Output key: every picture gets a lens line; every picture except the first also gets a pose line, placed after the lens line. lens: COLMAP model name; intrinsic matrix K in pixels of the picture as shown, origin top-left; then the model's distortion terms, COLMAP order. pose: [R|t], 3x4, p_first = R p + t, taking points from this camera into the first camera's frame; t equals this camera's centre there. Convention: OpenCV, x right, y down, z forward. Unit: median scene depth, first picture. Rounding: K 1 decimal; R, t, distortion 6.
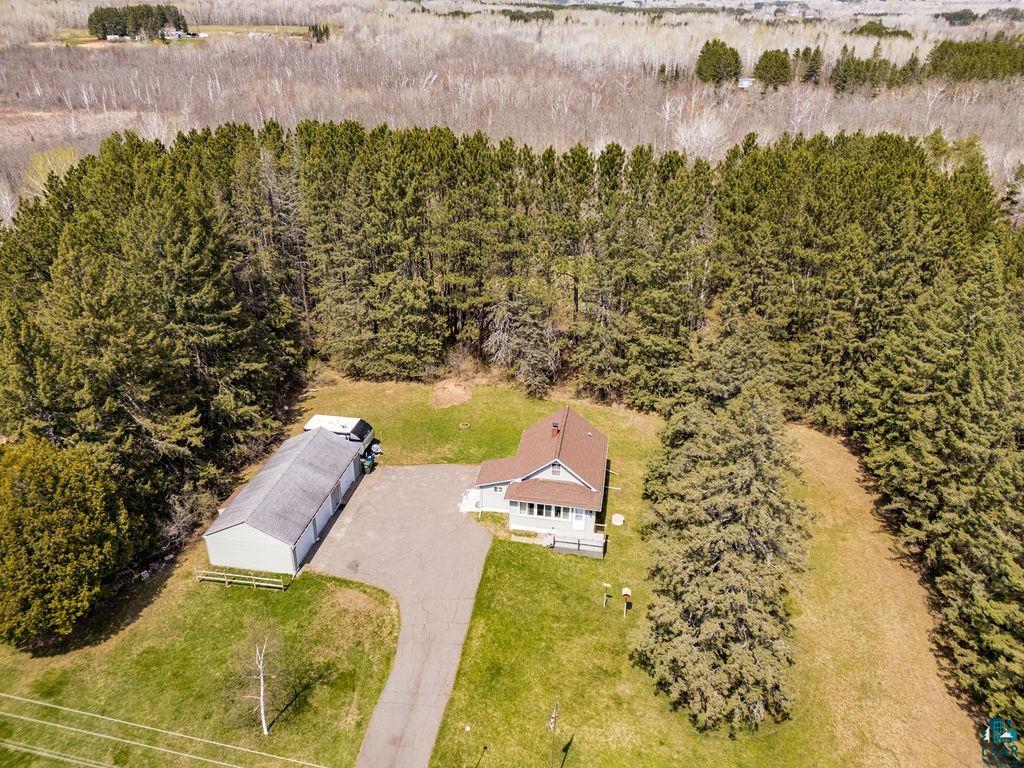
lens RADIAL K [[746.7, 0, 512.0], [0, 746.7, 384.0], [0, 0, 1]] dist [0.101841, -0.105749]
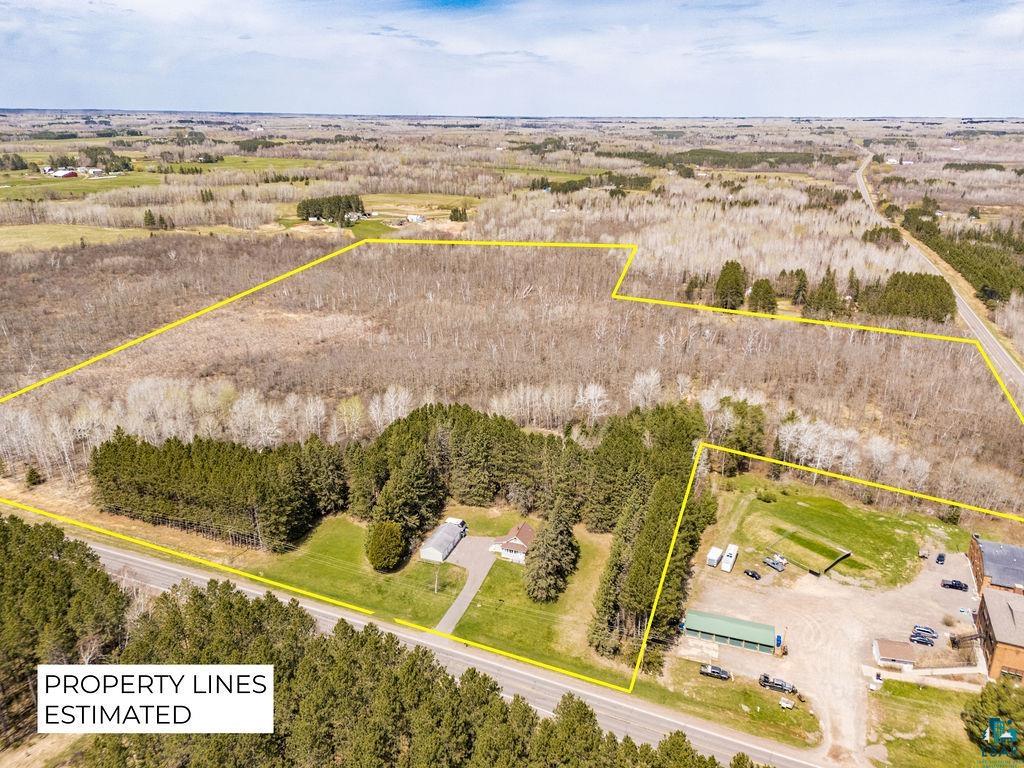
lens RADIAL K [[746.7, 0, 512.0], [0, 746.7, 384.0], [0, 0, 1]] dist [0.101841, -0.105749]
pose [[0.987649, 0.050909, -0.148184, 0.522111], [-0.068948, 0.990466, -0.119258, -0.188081], [0.140700, 0.128002, 0.981743, -2.530945]]
